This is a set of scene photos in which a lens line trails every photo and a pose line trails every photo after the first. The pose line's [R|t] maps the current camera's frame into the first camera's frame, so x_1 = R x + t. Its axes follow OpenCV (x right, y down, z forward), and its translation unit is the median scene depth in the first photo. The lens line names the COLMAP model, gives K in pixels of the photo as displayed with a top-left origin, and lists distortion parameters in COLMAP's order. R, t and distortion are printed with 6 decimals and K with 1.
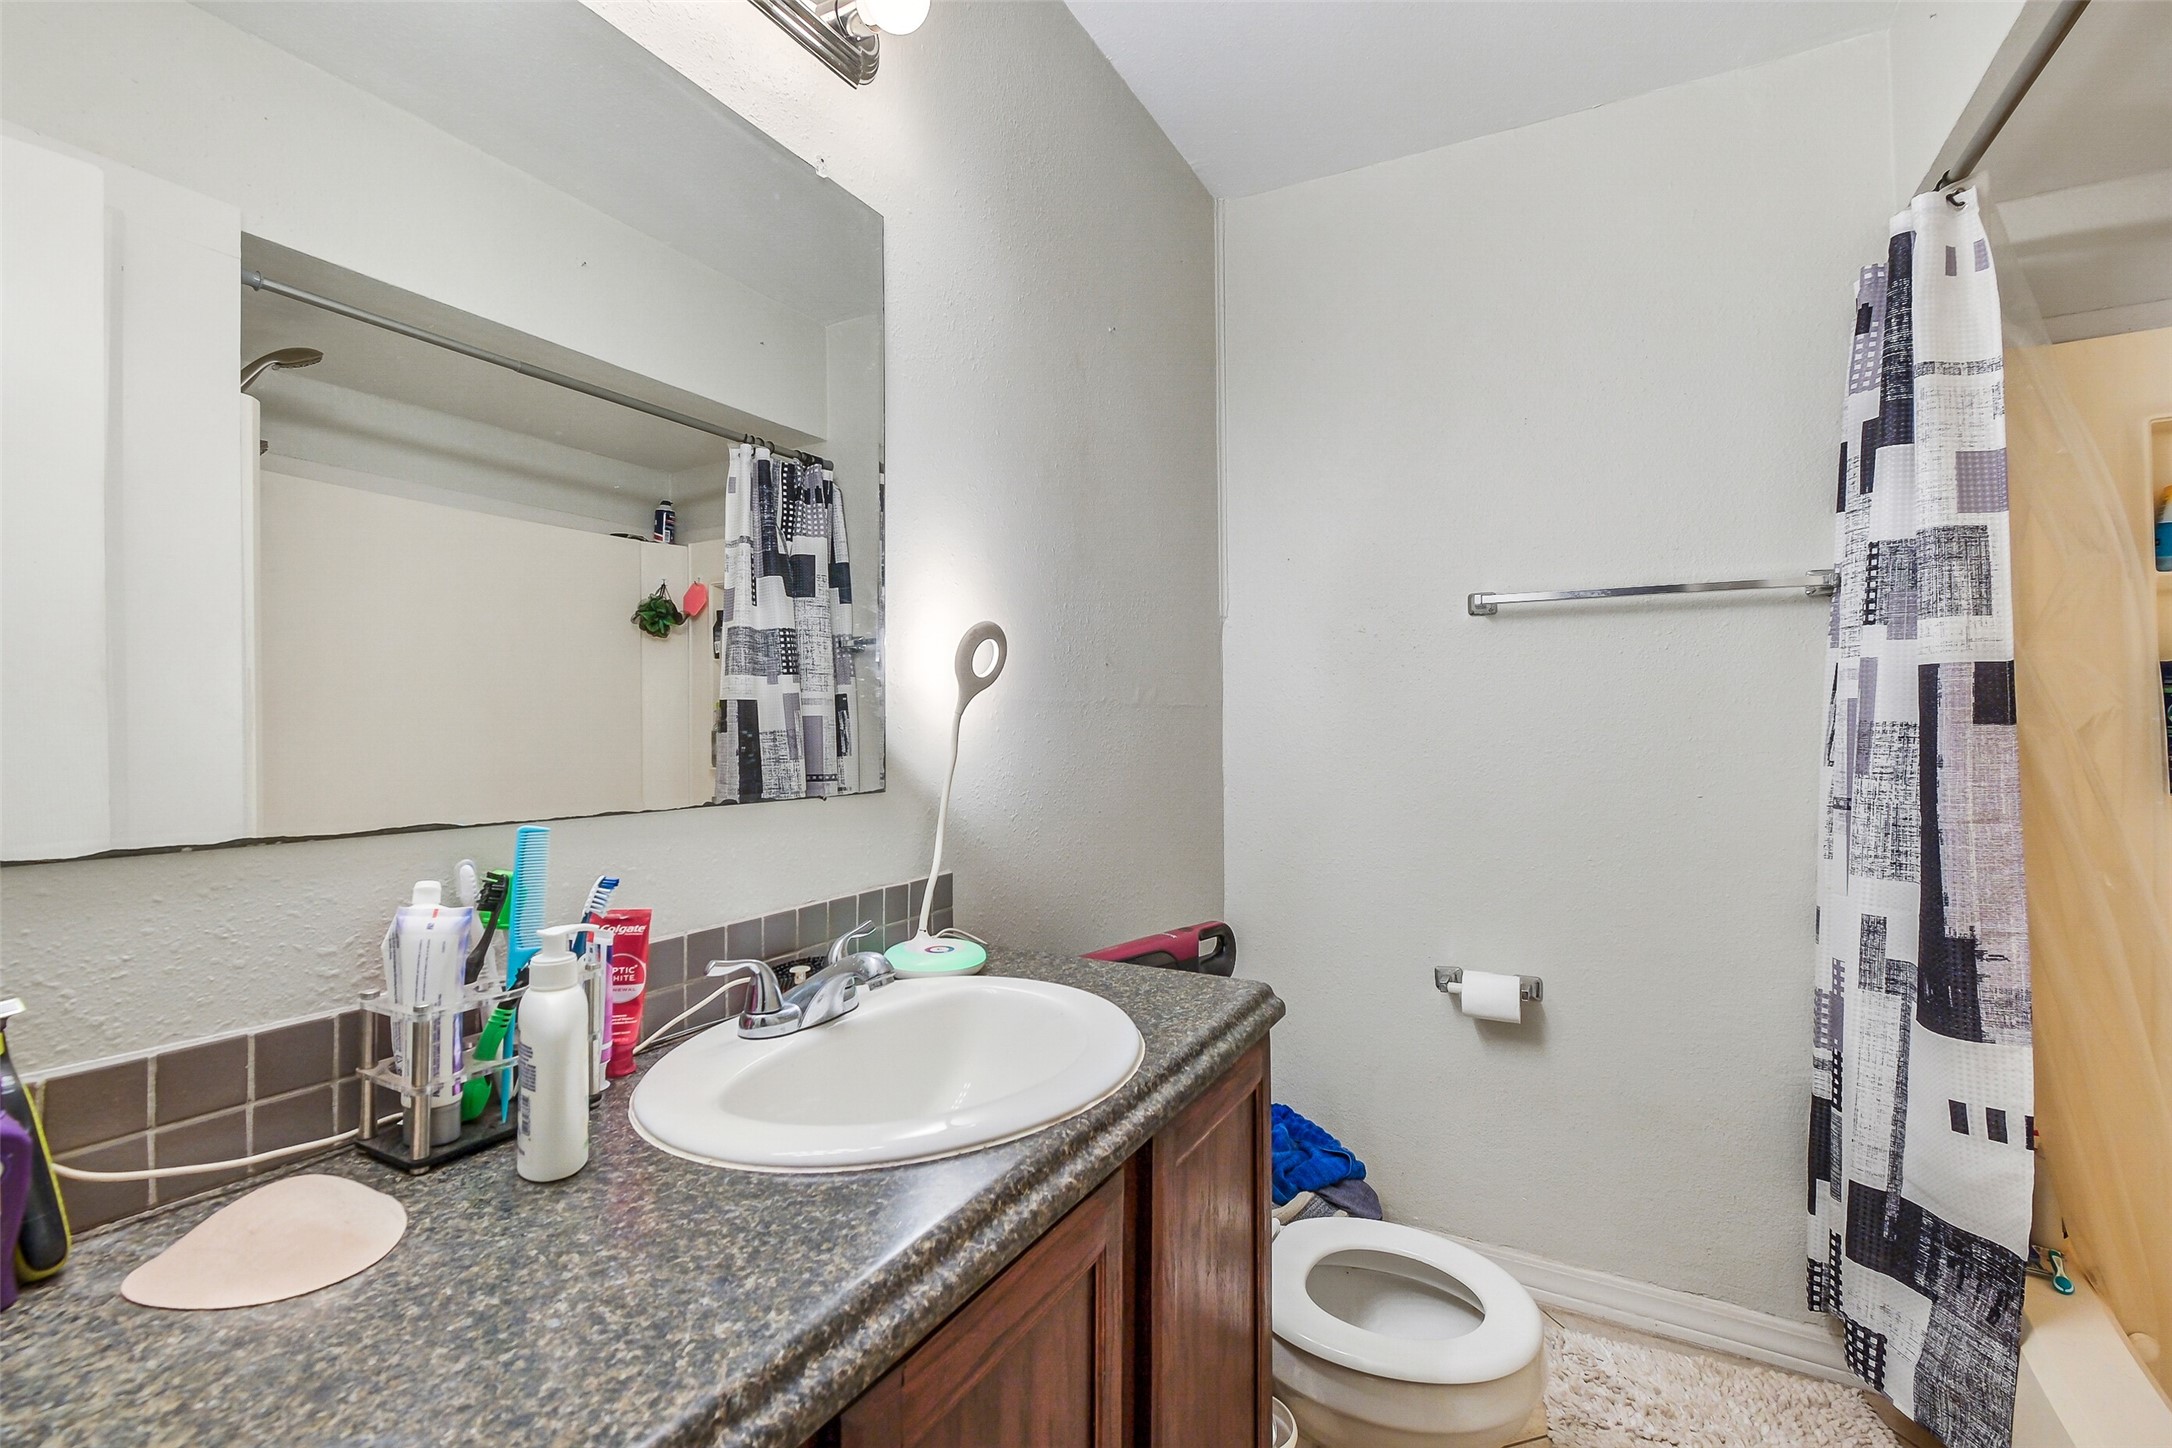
lens RADIAL K [[952.1, 0, 1086.6], [0, 952.1, 717.6], [0, 0, 1]] dist [-0.003530, -0.000348]
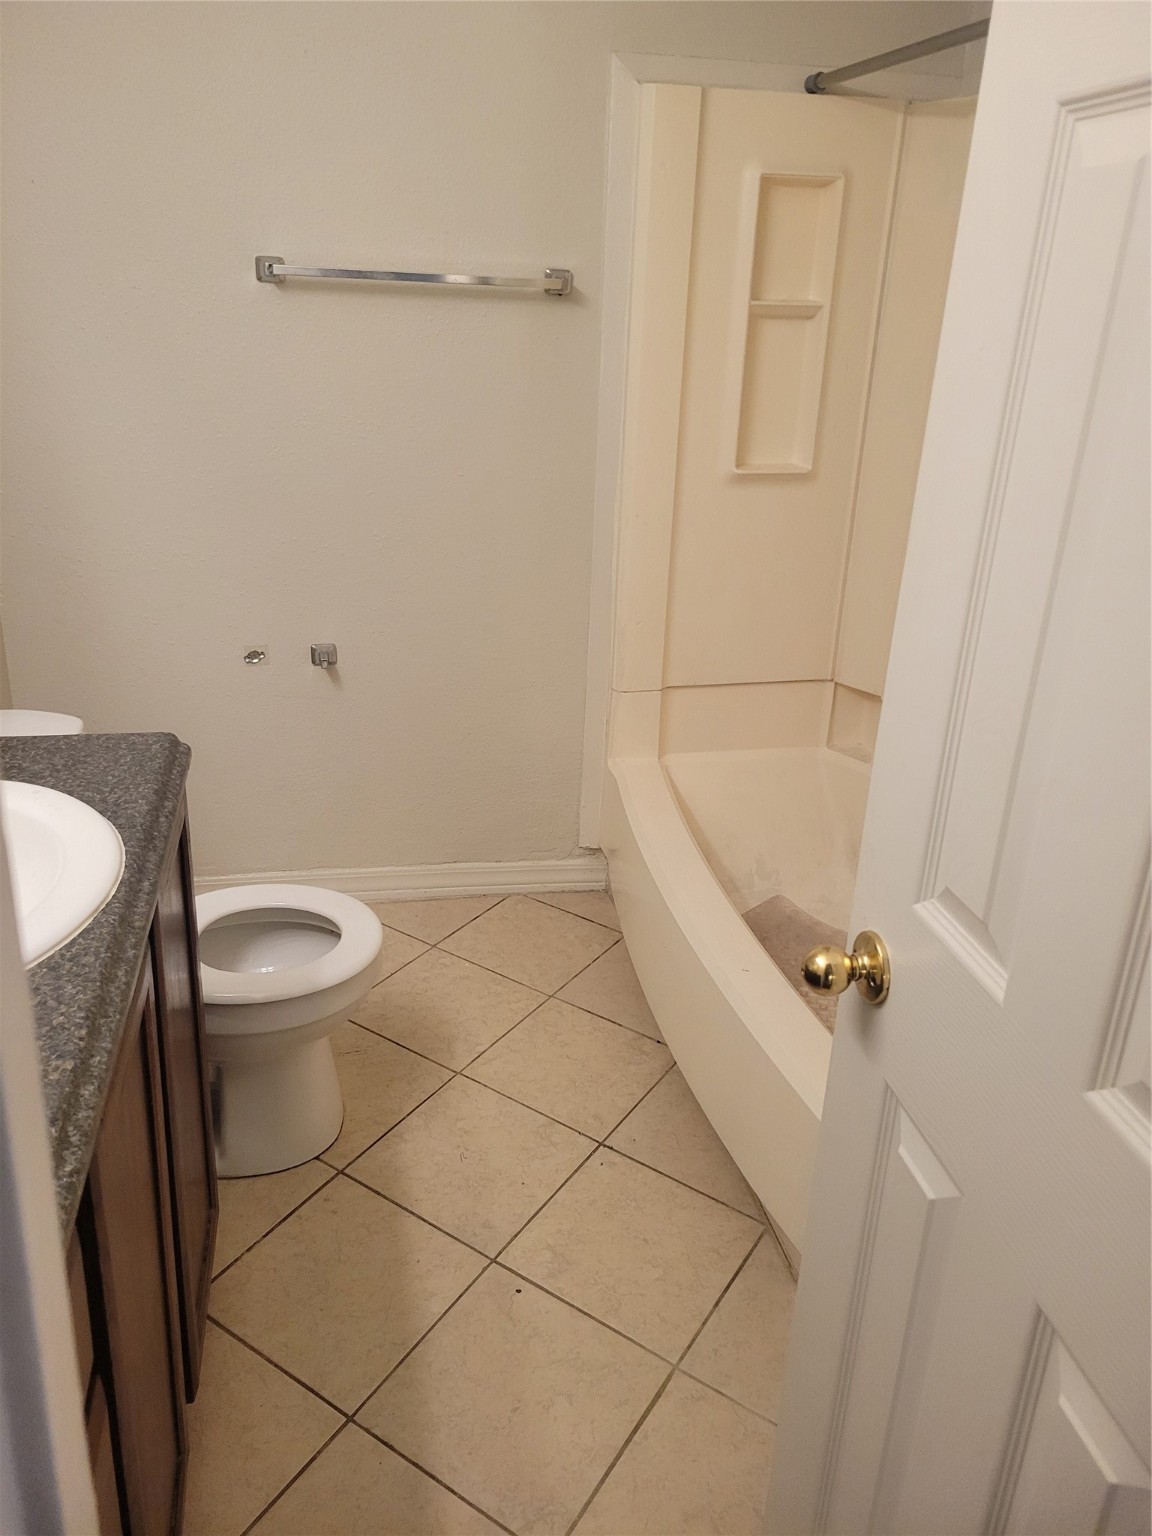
lens RADIAL K [[1165.7, 0, 528.6], [0, 1165.7, 738.5], [0, 0, 1]] dist [0.053311, -0.012947]
pose [[0.773749, -0.204366, 0.599623, -0.457675], [-0.046867, 0.925474, 0.375901, -0.364965], [-0.631757, -0.318956, 0.706506, -0.325983]]
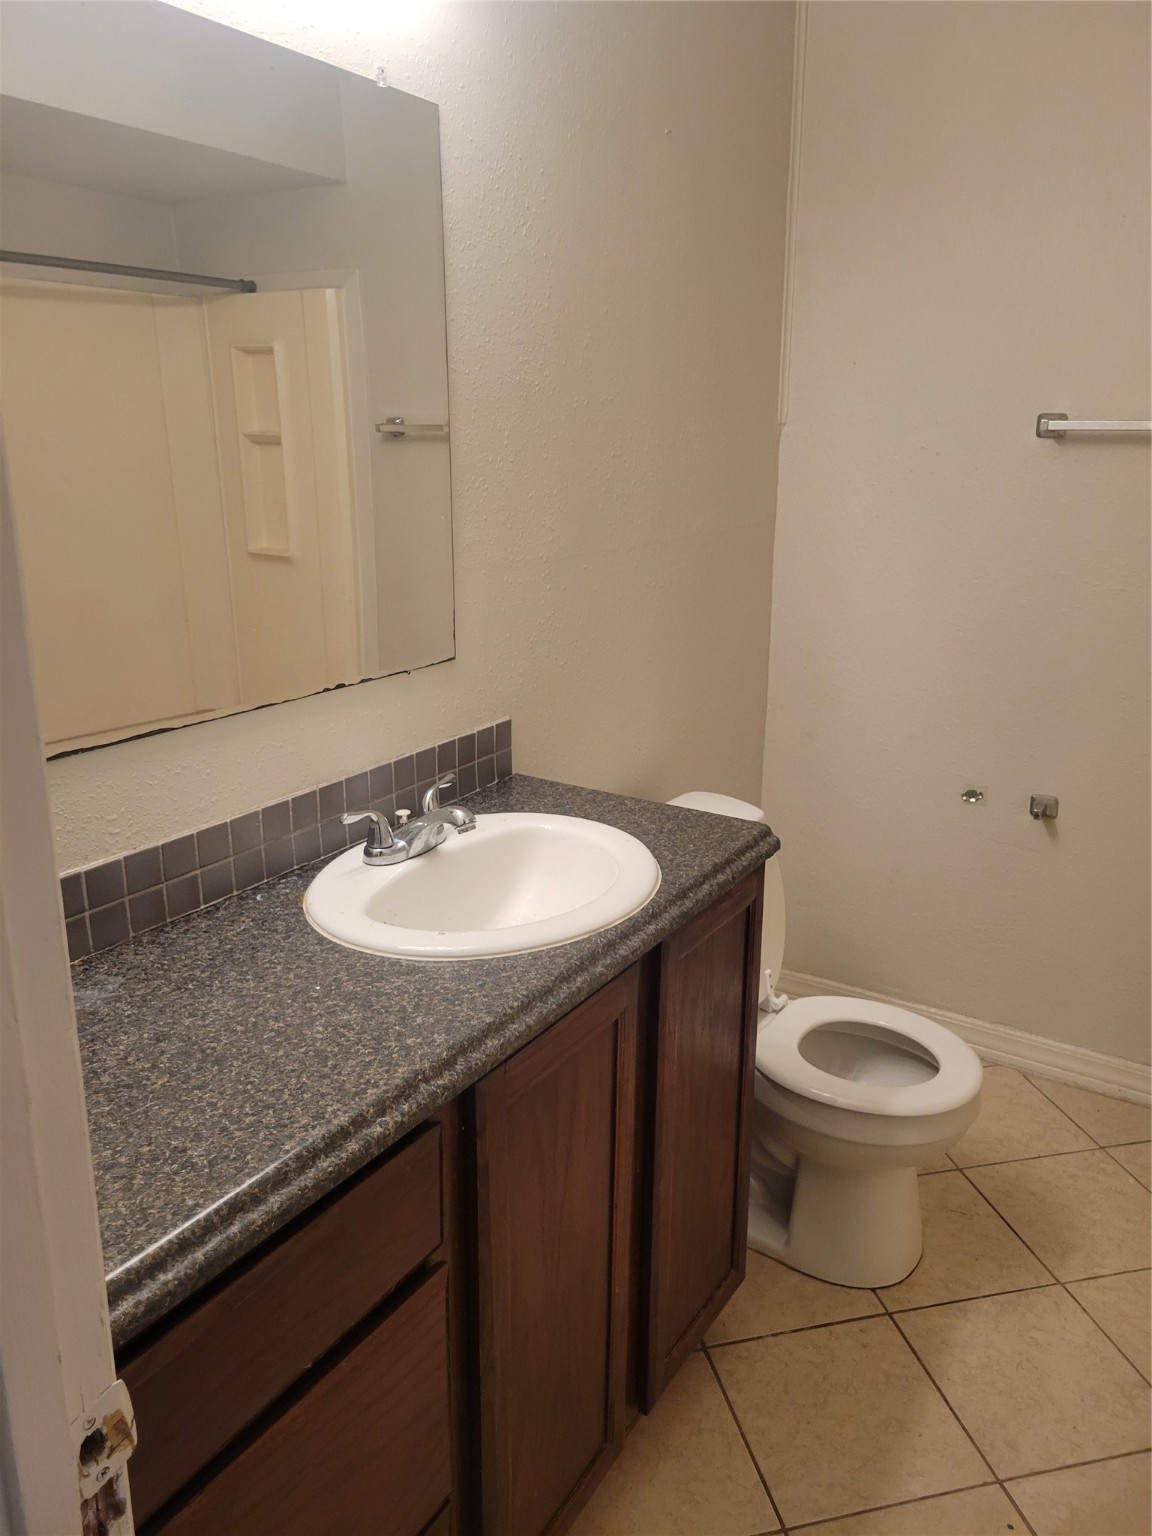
lens RADIAL K [[1165.7, 0, 577.2], [0, 1165.7, 764.9], [0, 0, 1]] dist [0.053311, -0.012947]
pose [[0.998187, 0.022999, -0.055622, 0.037710], [-0.005551, 0.955357, 0.295403, -0.368709], [0.059933, -0.294559, 0.953752, -0.672229]]
